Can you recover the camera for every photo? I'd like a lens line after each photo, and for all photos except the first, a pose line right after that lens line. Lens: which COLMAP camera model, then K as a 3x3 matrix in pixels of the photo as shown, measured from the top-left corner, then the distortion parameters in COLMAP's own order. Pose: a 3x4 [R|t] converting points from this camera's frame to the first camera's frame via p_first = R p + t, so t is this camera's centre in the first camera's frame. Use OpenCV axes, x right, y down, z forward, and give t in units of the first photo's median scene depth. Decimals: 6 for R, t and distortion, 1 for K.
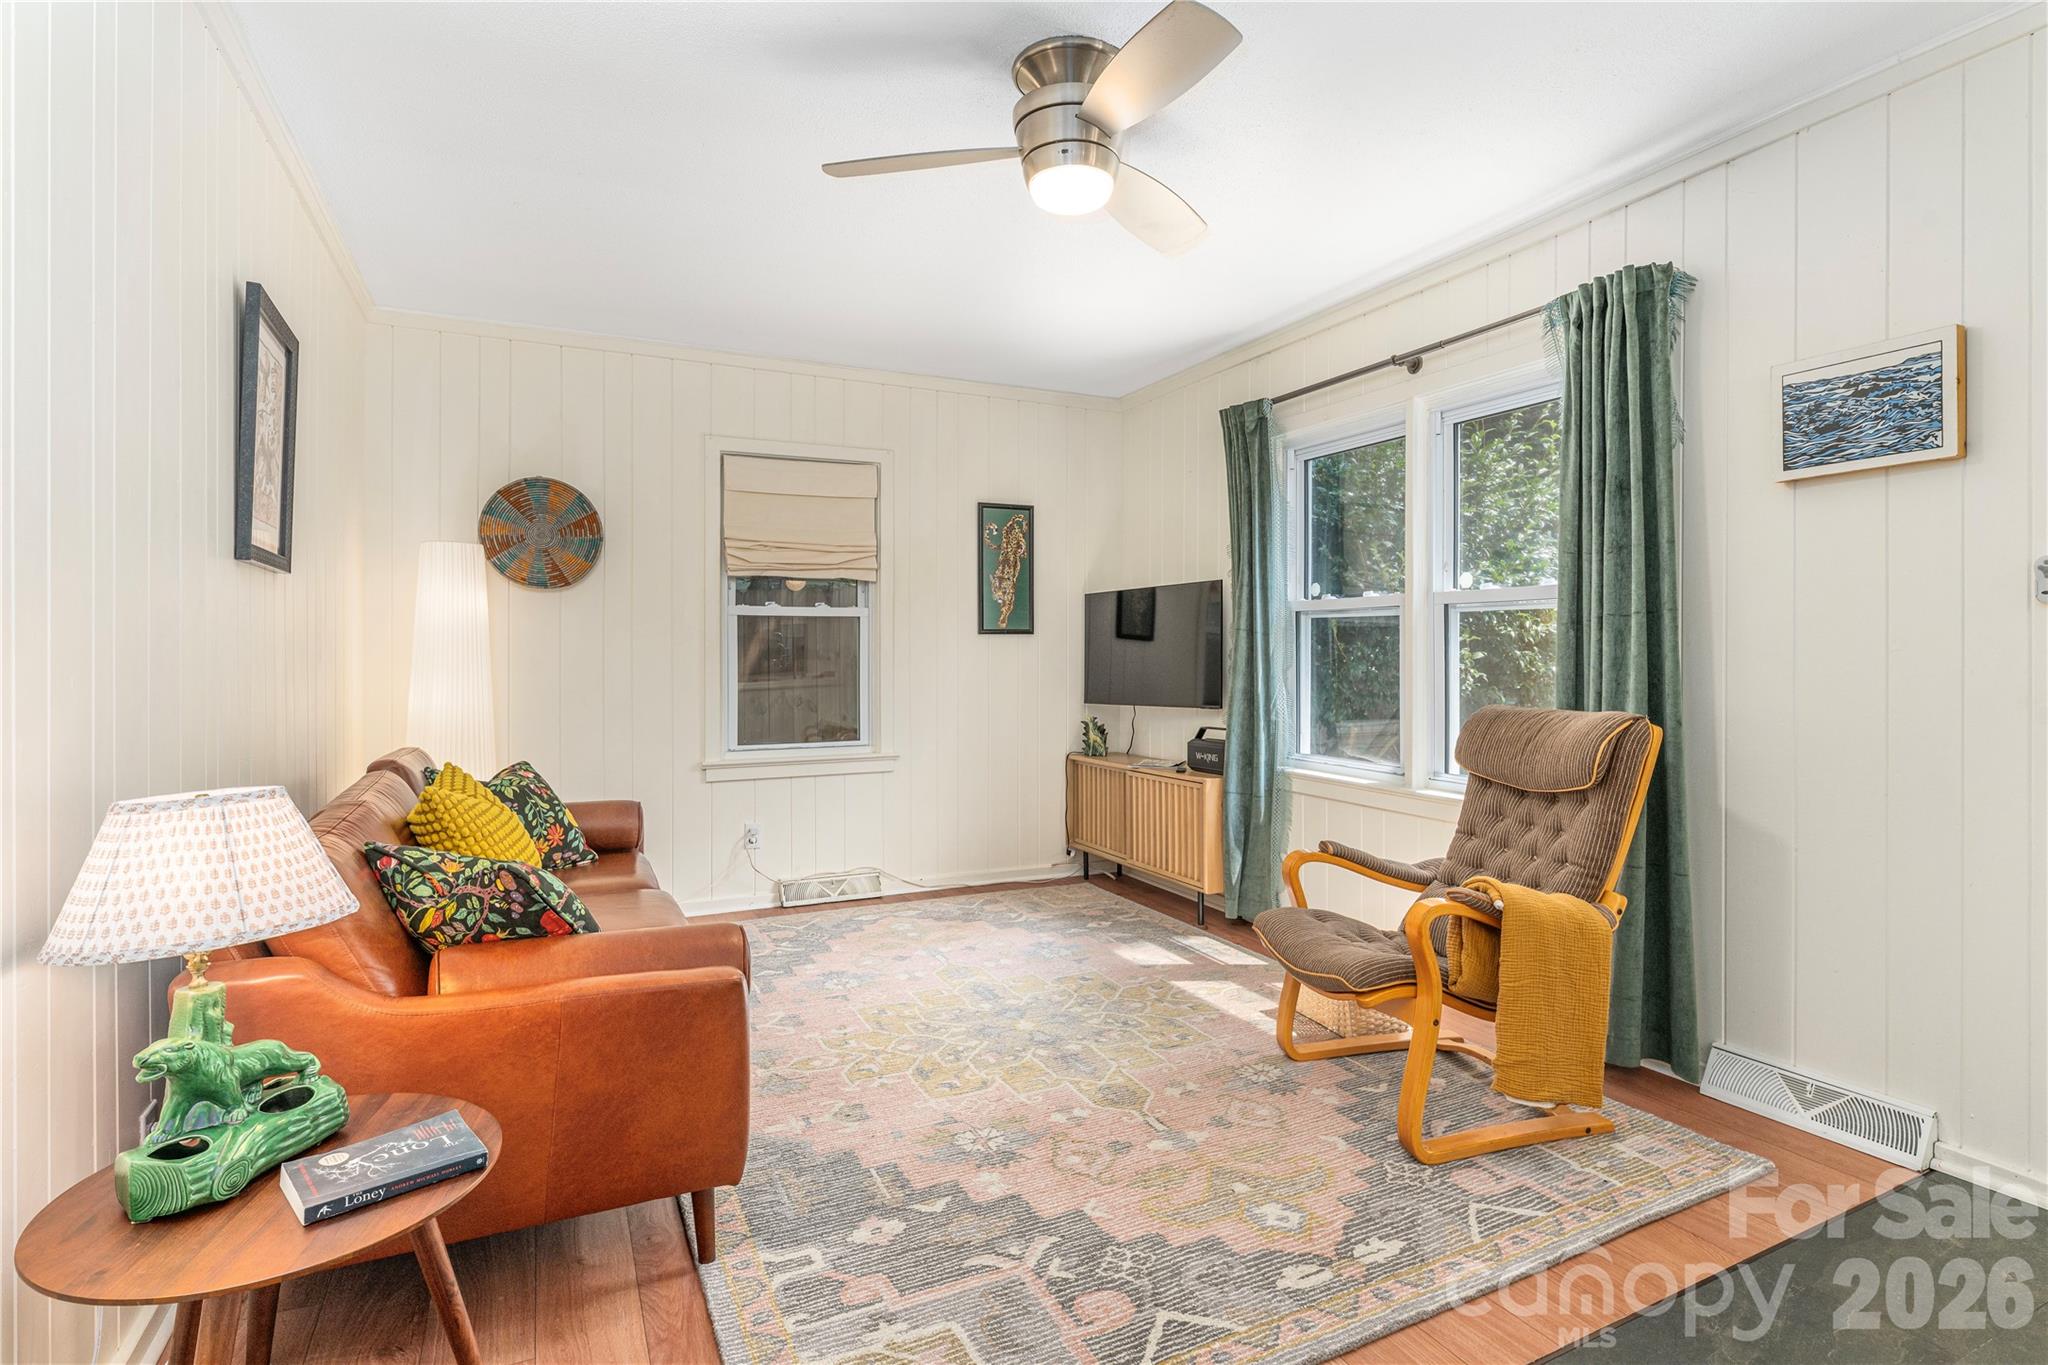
lens RADIAL K [[1032.3, 0, 1050.8], [0, 1032.3, 638.0], [0, 0, 1]] dist [-0.000384, 0.000099]
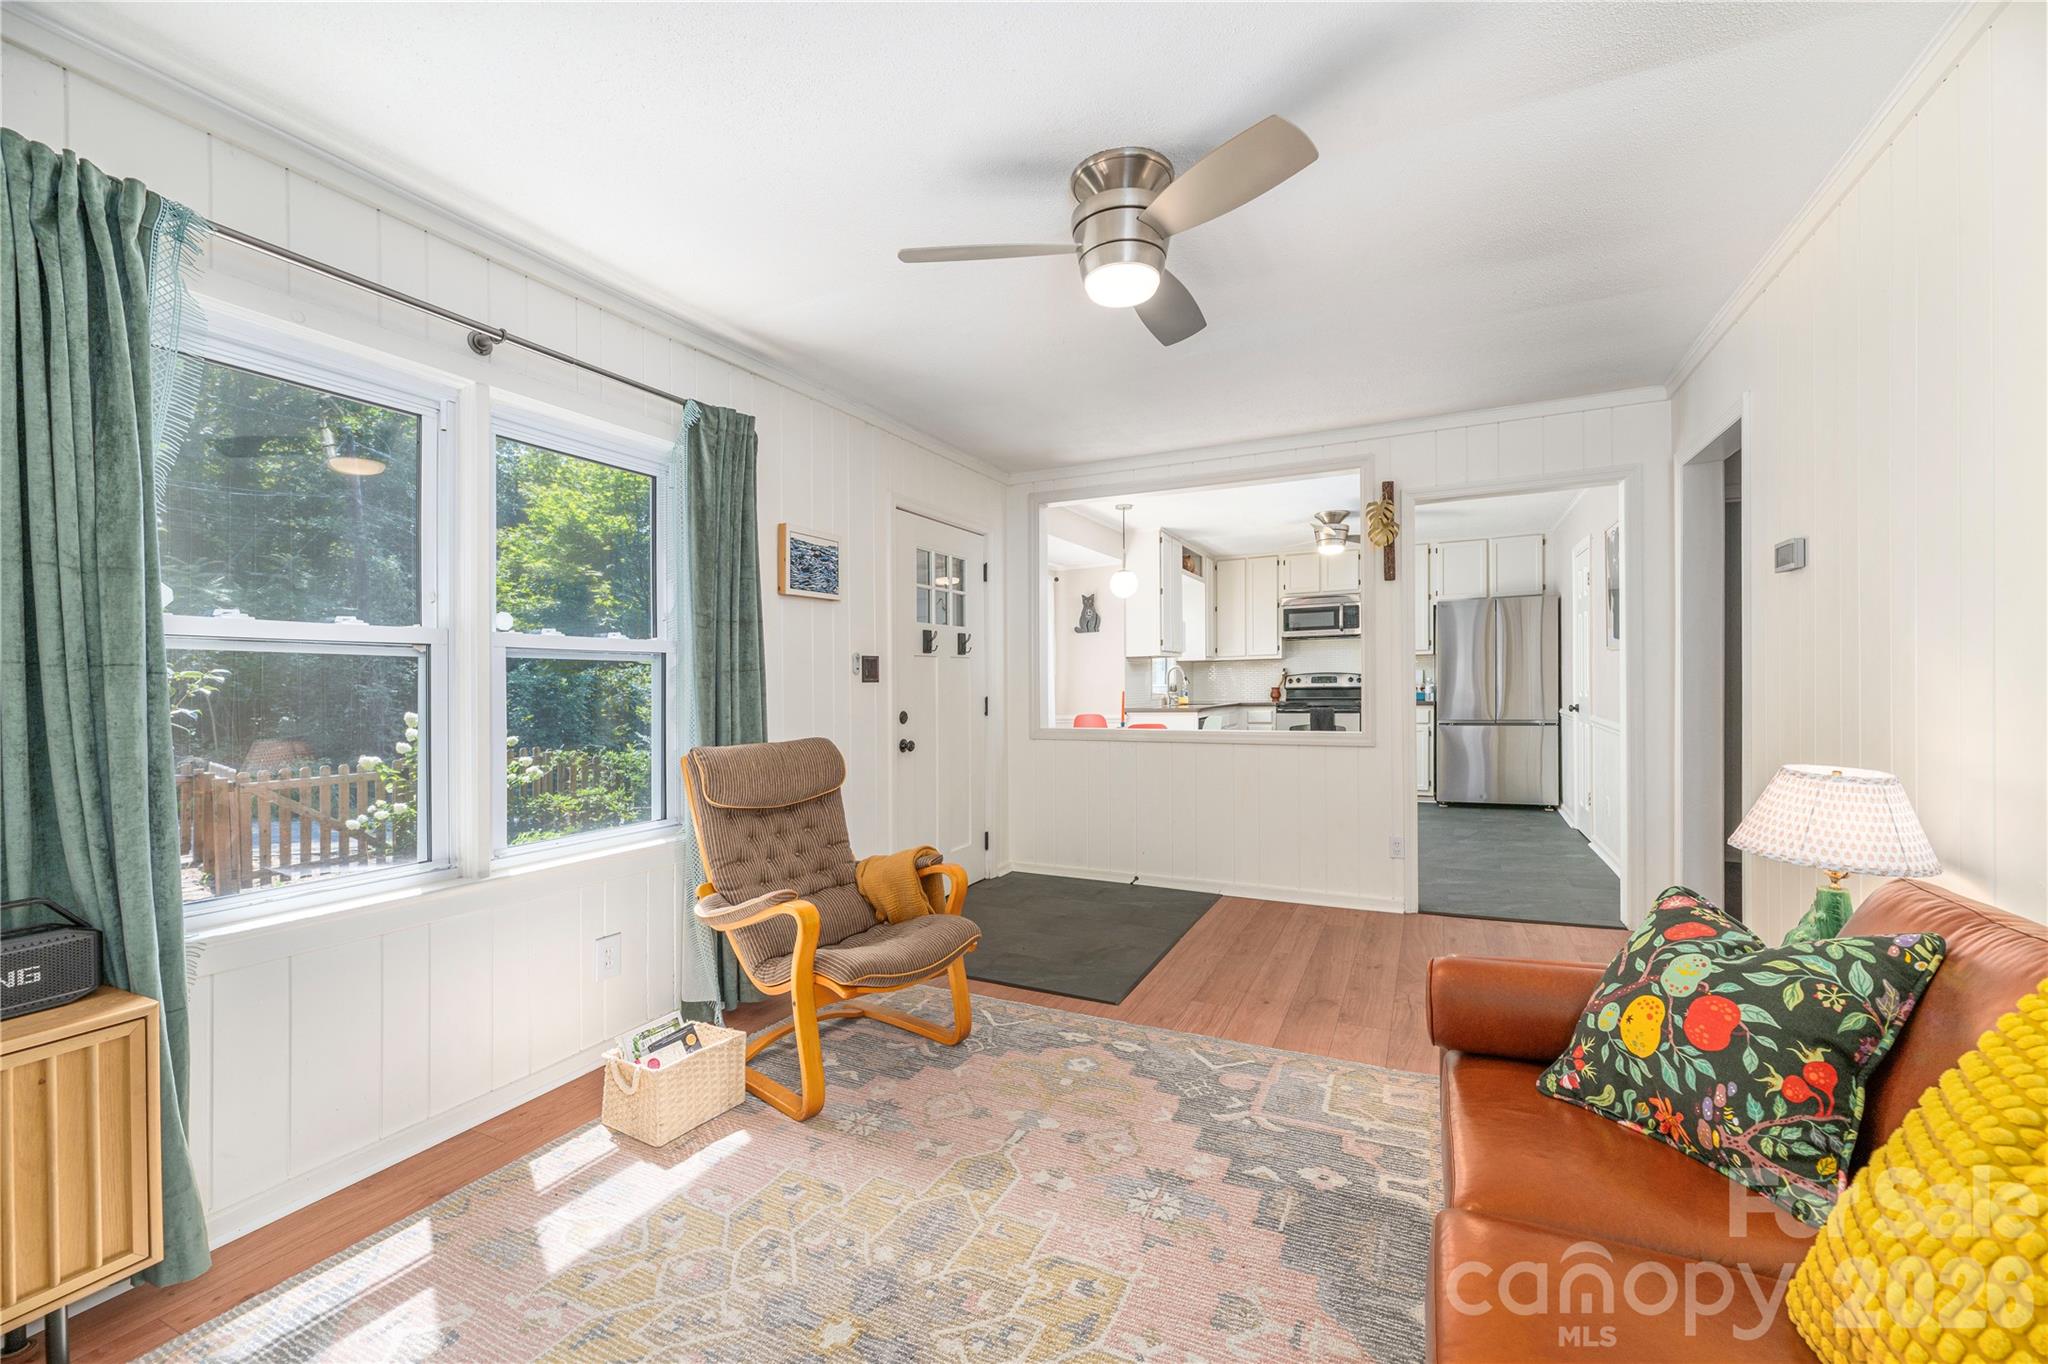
lens RADIAL K [[837.7, 0, 1024.0], [0, 837.7, 694.2], [0, 0, 1]] dist [-0.001404, -0.000136]
pose [[-0.607158, 0.002005, 0.794578, -0.631765], [0.005806, 0.999981, 0.001914, 0.009647], [-0.794560, 0.005776, -0.607159, 1.612725]]
